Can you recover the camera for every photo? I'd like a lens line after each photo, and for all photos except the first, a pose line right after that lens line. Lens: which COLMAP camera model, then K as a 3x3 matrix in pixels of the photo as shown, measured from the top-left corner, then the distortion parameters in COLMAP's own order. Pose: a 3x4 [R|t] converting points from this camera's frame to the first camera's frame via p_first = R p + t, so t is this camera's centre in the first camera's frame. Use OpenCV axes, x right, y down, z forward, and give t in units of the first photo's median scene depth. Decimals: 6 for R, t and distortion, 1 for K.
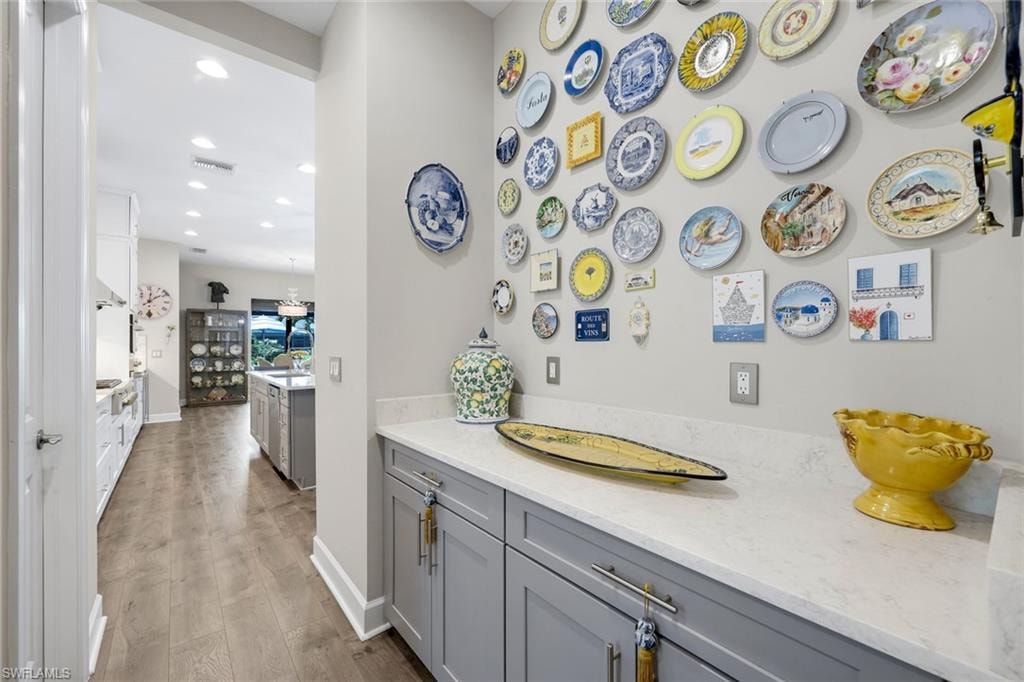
lens RADIAL K [[414.6, 0, 512.4], [0, 414.6, 342.0], [0, 0, 1]] dist [-0.000836, -0.000094]
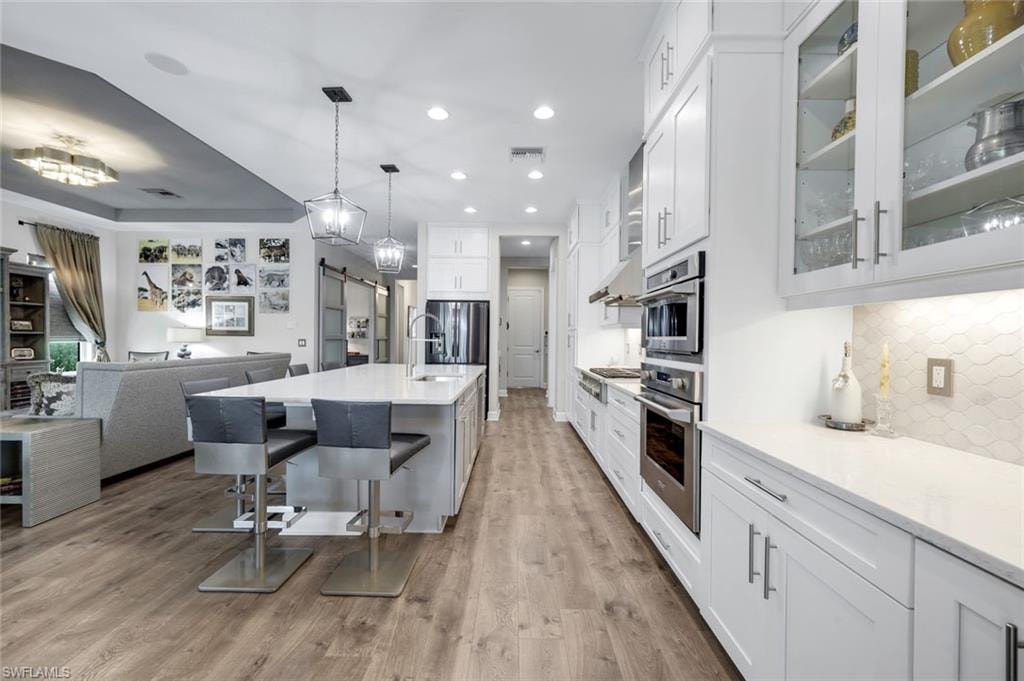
lens RADIAL K [[418.6, 0, 512.3], [0, 418.6, 342.2], [0, 0, 1]] dist [0.000010, -0.000042]
pose [[-0.775280, -0.009357, 0.631548, -0.616406], [-0.010289, 0.999945, 0.002184, 0.008848], [-0.631533, -0.004805, -0.775334, 0.832835]]
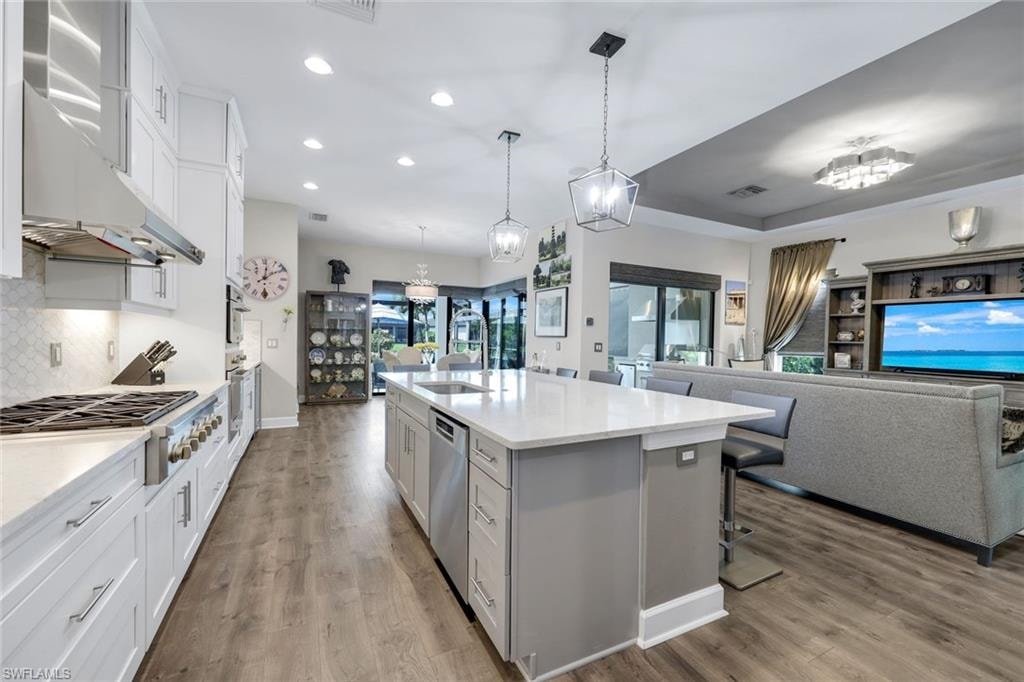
lens RADIAL K [[414.6, 0, 512.6], [0, 414.6, 342.9], [0, 0, 1]] dist [-0.000836, -0.000094]
pose [[0.977846, 0.022604, -0.208101, -0.185251], [-0.018757, 0.999615, 0.020440, 0.002039], [0.208483, -0.016084, 0.977894, 0.245398]]
